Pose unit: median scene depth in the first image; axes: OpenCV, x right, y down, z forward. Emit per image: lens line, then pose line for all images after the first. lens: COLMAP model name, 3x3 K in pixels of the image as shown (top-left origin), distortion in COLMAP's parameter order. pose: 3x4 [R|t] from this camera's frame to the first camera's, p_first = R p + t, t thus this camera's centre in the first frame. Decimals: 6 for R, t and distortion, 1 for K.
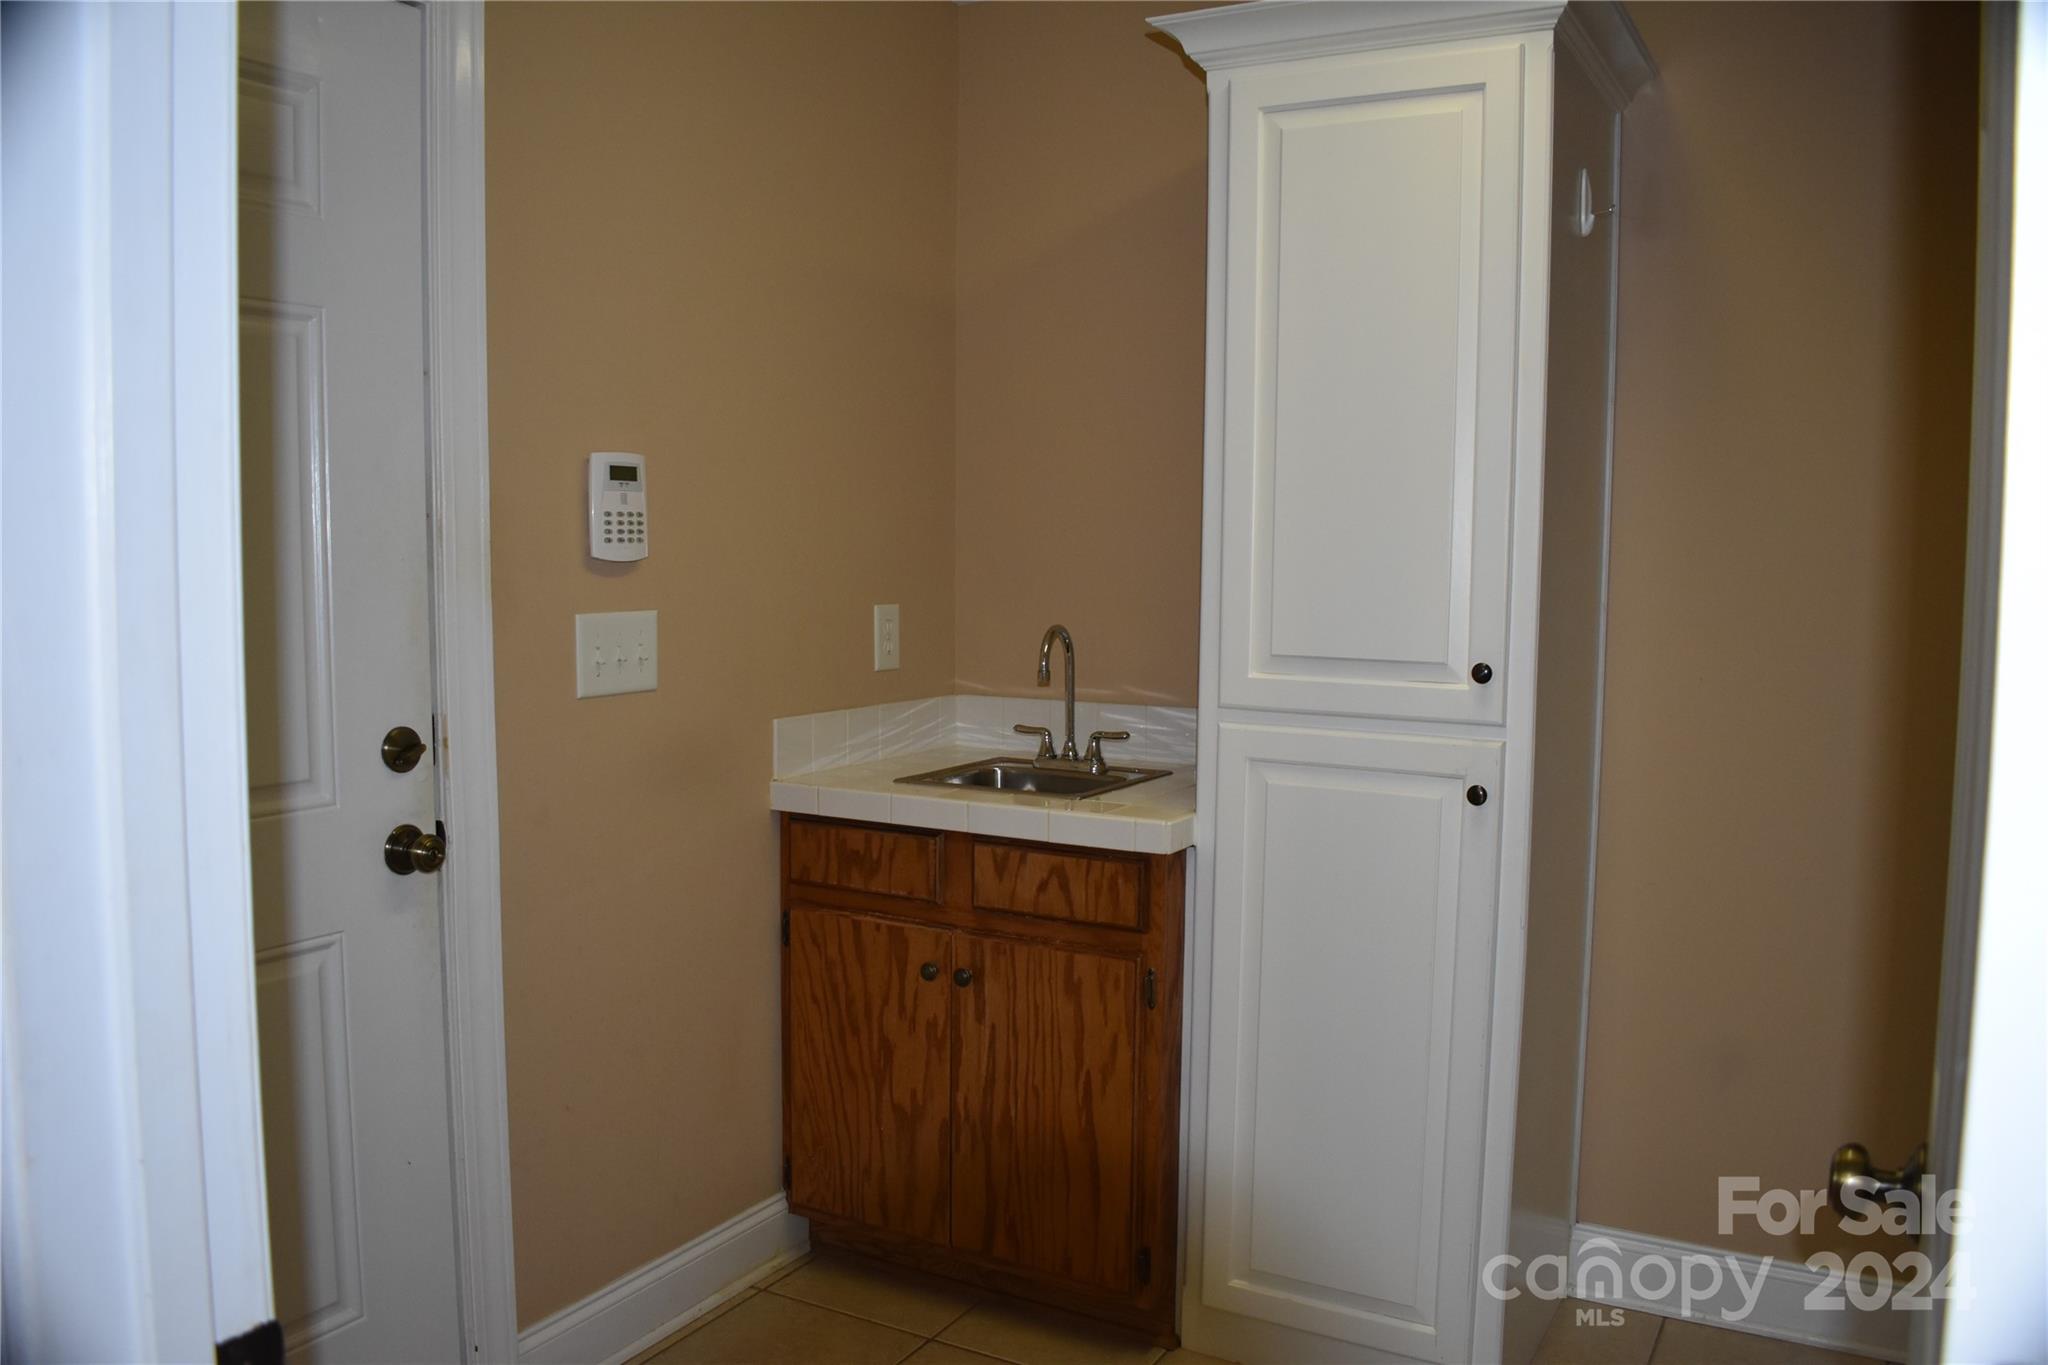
lens RADIAL K [[1596.9, 0, 1023.1], [0, 1596.9, 686.6], [0, 0, 1]] dist [-0.094838, 0.011024]
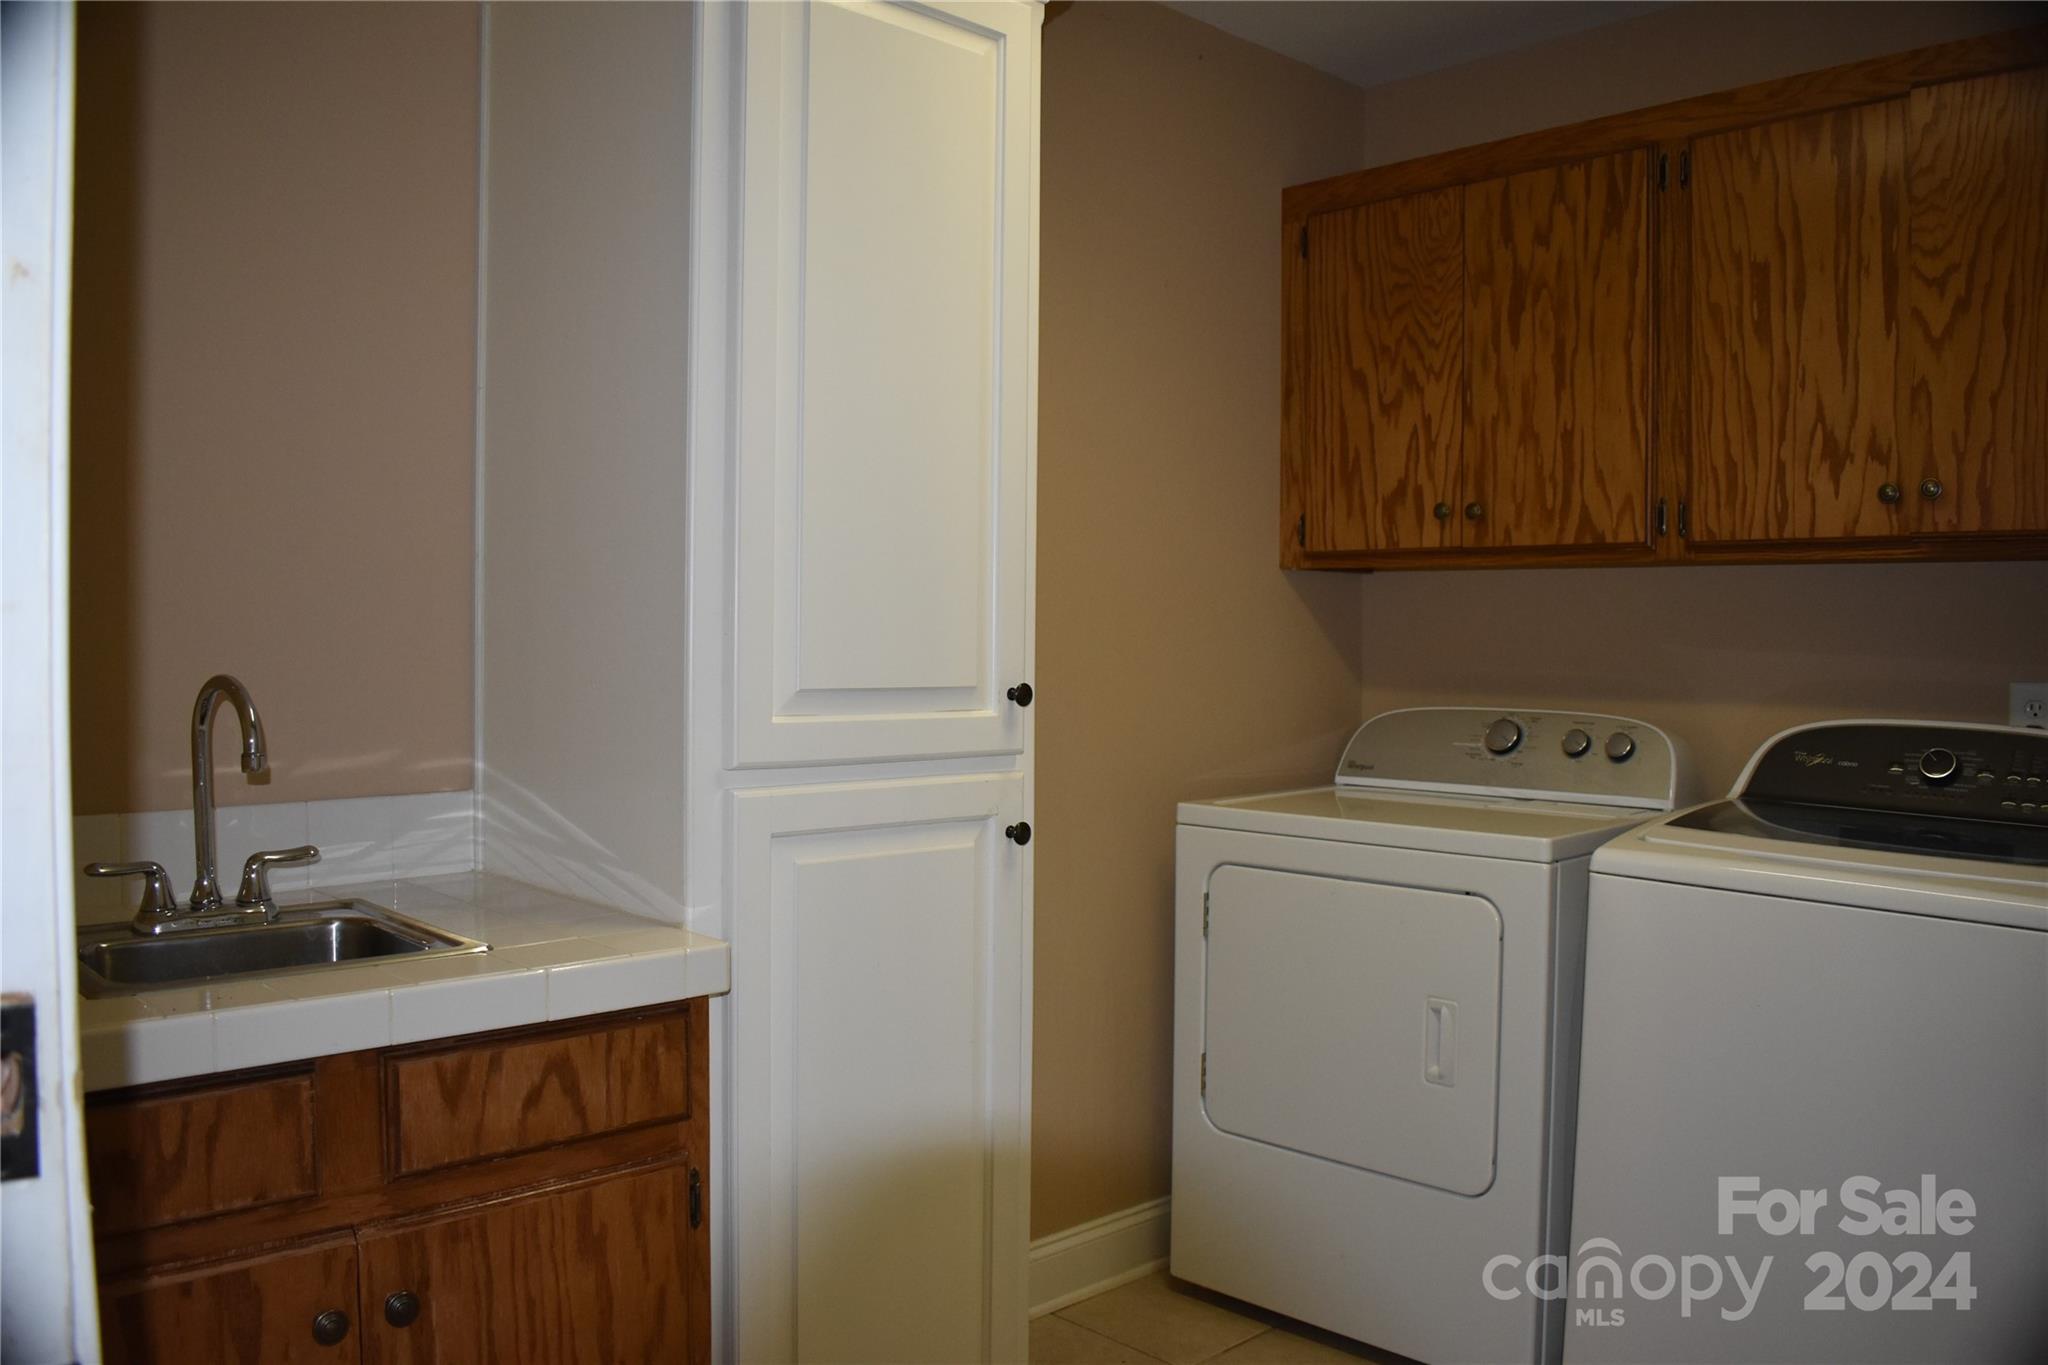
lens RADIAL K [[1596.9, 0, 1022.7], [0, 1596.9, 680.0], [0, 0, 1]] dist [-0.094838, 0.011024]
pose [[0.303159, -0.033093, 0.952365, -0.488091], [0.082000, 0.996596, 0.008527, -0.021009], [-0.949405, 0.075509, 0.304841, 0.634196]]
